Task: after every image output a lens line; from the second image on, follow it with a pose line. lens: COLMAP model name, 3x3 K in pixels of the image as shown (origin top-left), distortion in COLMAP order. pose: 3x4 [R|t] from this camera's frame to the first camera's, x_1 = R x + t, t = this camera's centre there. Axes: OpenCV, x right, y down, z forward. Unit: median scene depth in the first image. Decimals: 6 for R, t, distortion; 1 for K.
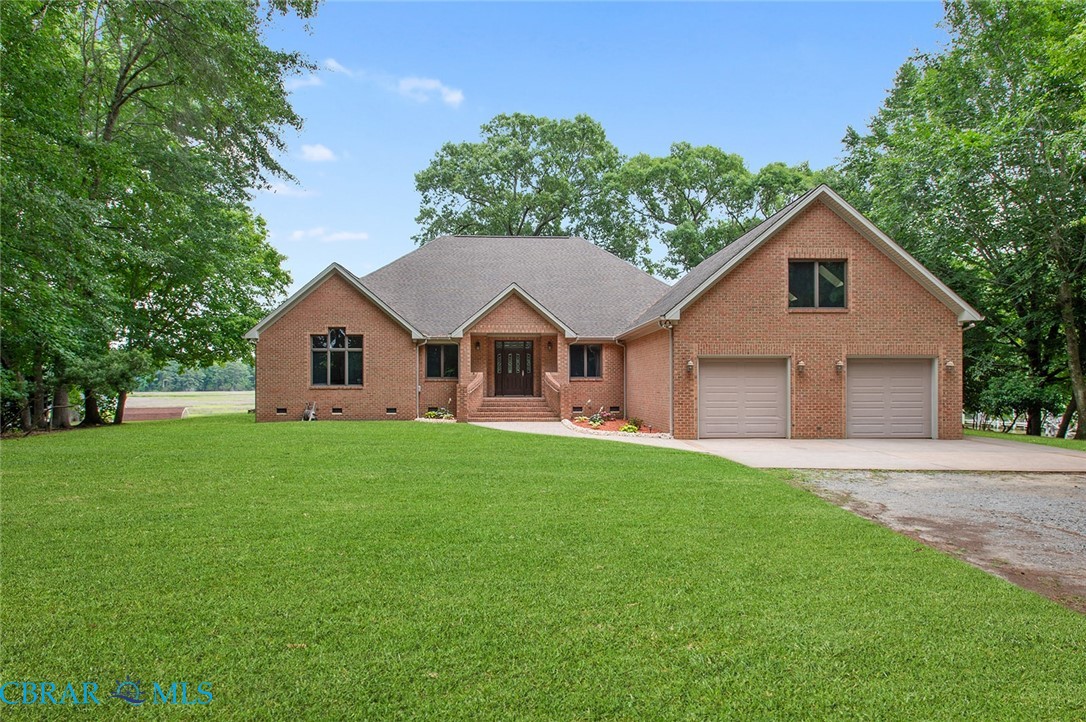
lens RADIAL K [[635.7, 0, 538.2], [0, 635.7, 379.7], [0, 0, 1]] dist [0.004327, 0.001140]
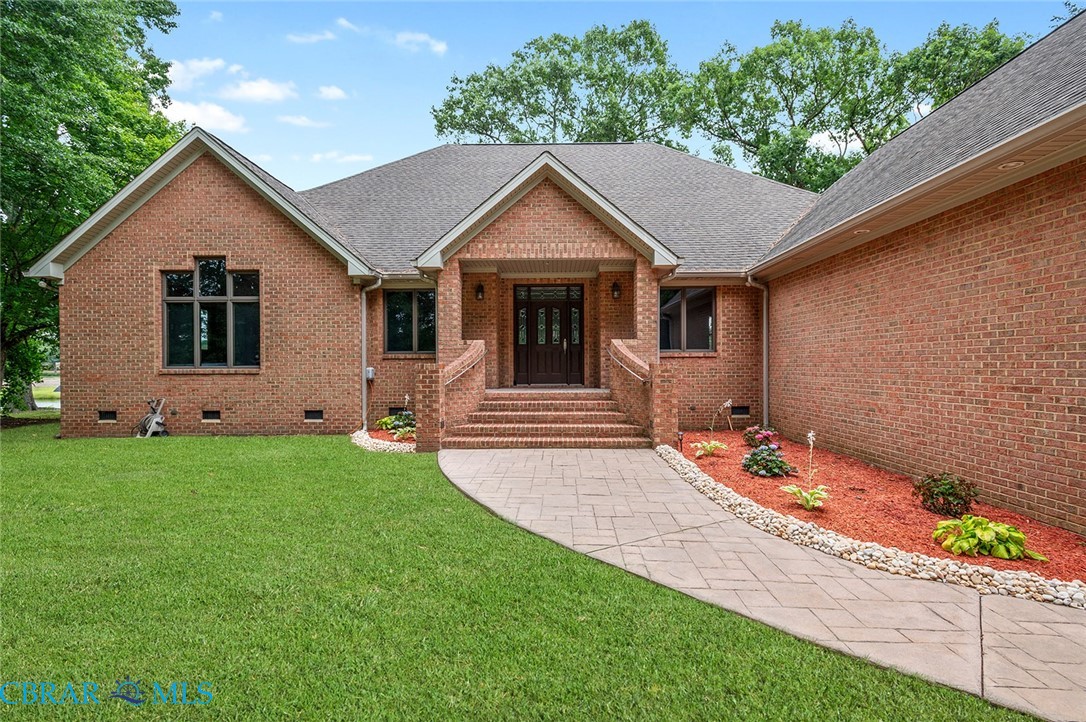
lens RADIAL K [[519.3, 0, 543.0], [0, 519.3, 361.0], [0, 0, 1]] dist [0.012983, -0.000425]
pose [[0.997983, -0.003572, -0.063386, -0.015758], [0.003662, 0.999992, 0.001307, 0.004345], [0.063381, -0.001537, 0.997988, 0.588574]]
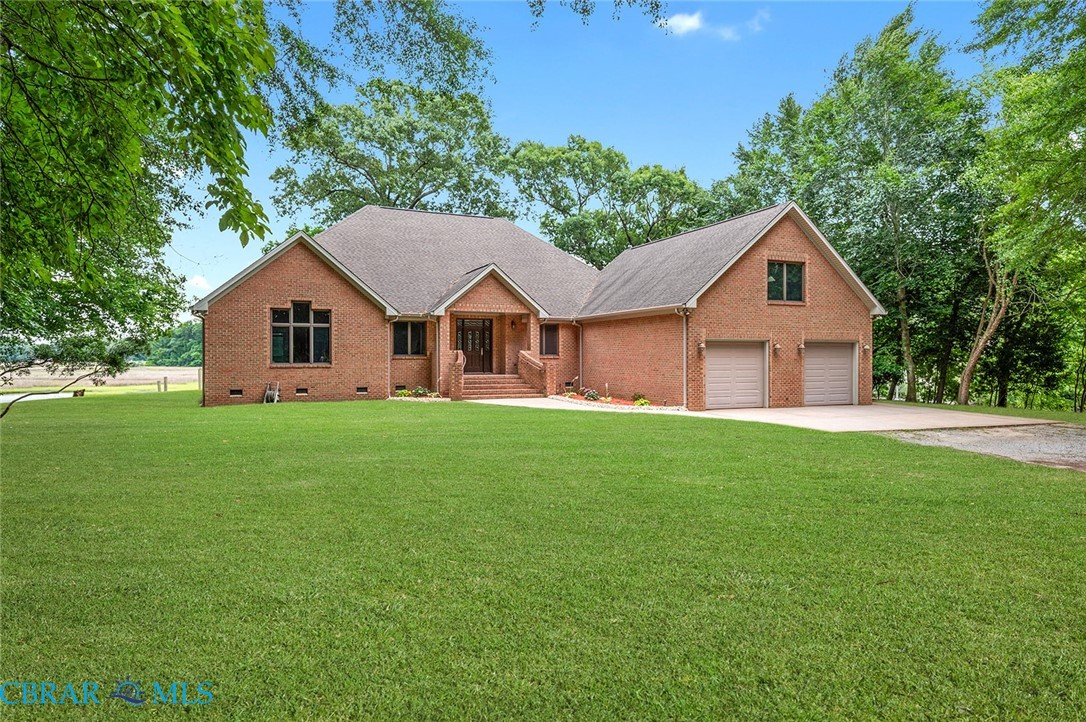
lens RADIAL K [[634.4, 0, 543.0], [0, 634.4, 361.0], [0, 0, 1]] dist [0.005872, -0.001982]
pose [[0.933719, -0.002226, 0.357999, -0.319679], [-0.003119, 0.999892, 0.014353, -0.009451], [-0.357992, -0.014518, 0.933612, 0.013637]]
